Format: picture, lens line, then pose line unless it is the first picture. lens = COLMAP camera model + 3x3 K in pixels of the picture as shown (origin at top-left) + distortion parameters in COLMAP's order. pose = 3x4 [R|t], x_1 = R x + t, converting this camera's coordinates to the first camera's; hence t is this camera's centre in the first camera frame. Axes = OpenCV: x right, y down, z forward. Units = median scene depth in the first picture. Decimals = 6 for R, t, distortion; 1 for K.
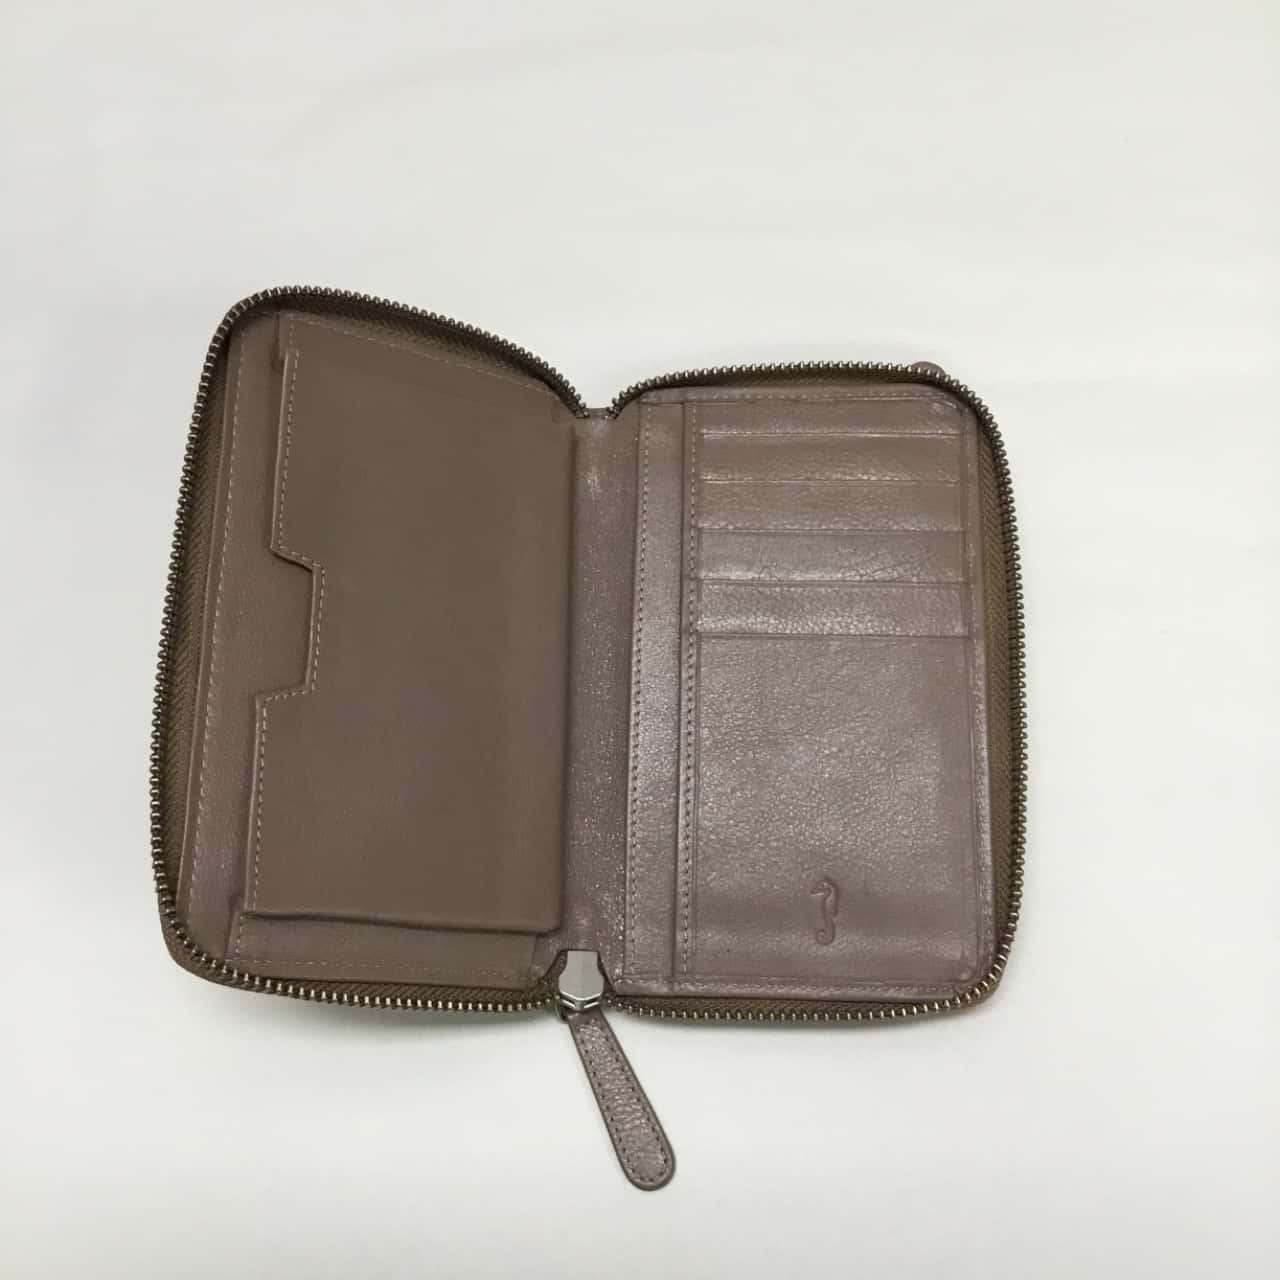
lens RADIAL K [[1643.6, 0, 639.3], [0, 1643.6, 589.5], [0, 0, 1]] dist [0.012943, -0.024944]
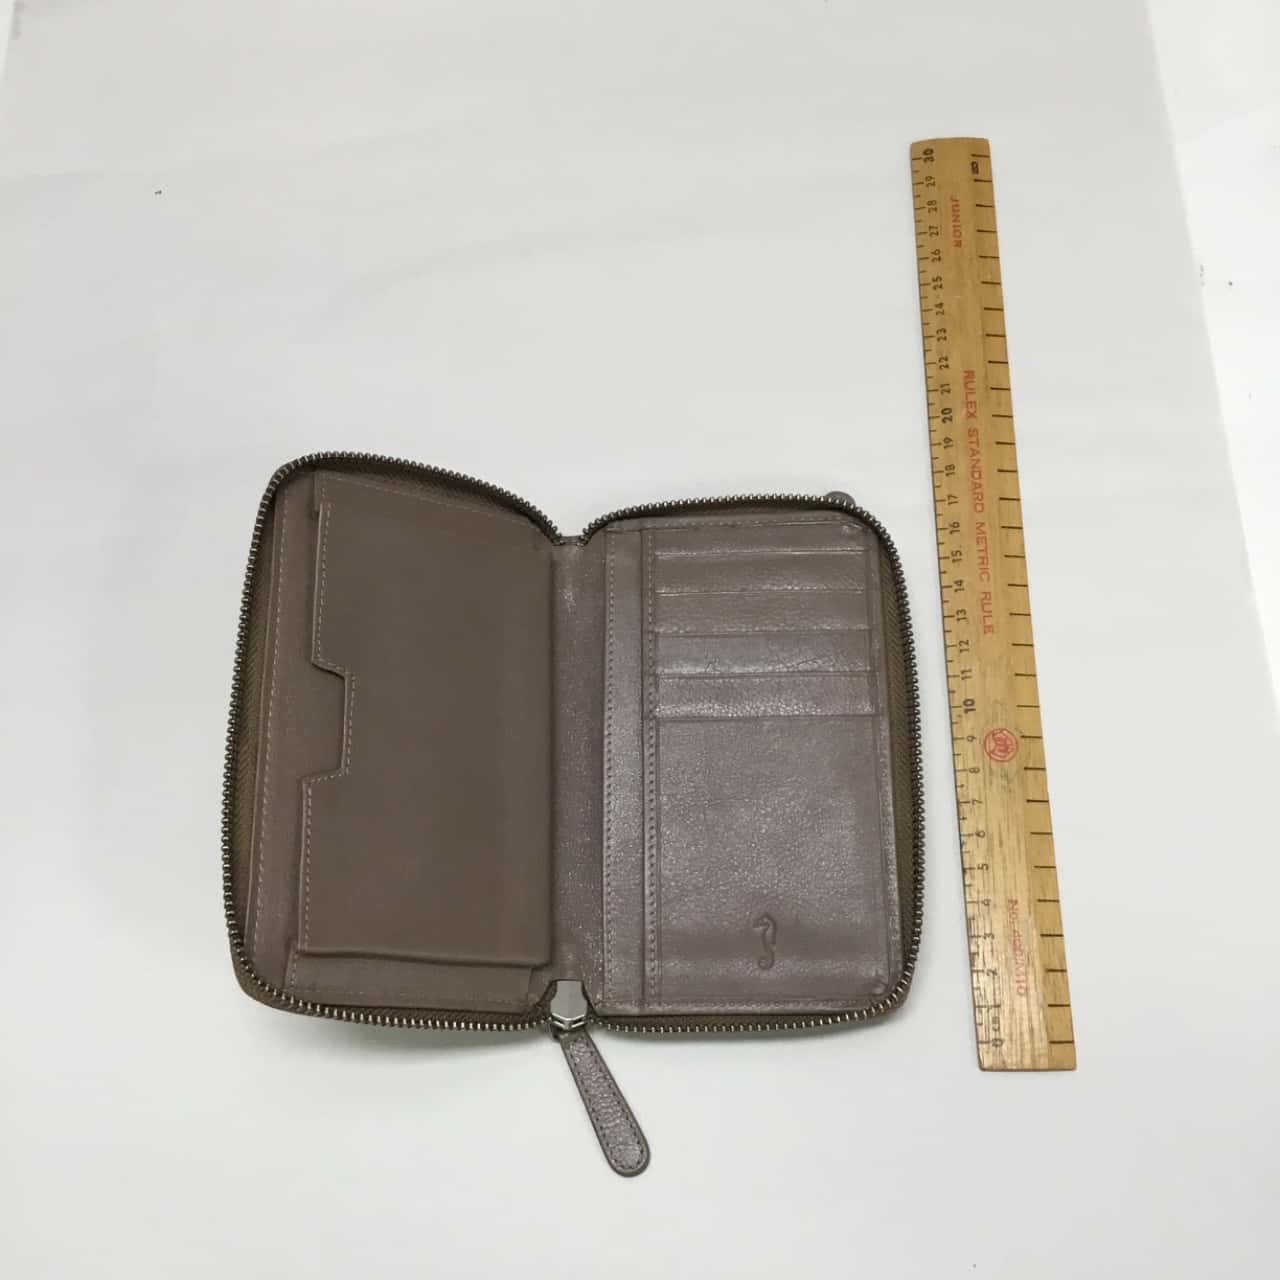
lens RADIAL K [[1643.6, 0, 639.3], [0, 1643.6, 589.5], [0, 0, 1]] dist [0.012943, -0.024944]
pose [[0.999556, -0.029799, 0.000647, 0.025451], [0.029791, 0.998159, -0.052826, -0.005319], [0.000928, 0.052821, 0.998604, -0.240927]]
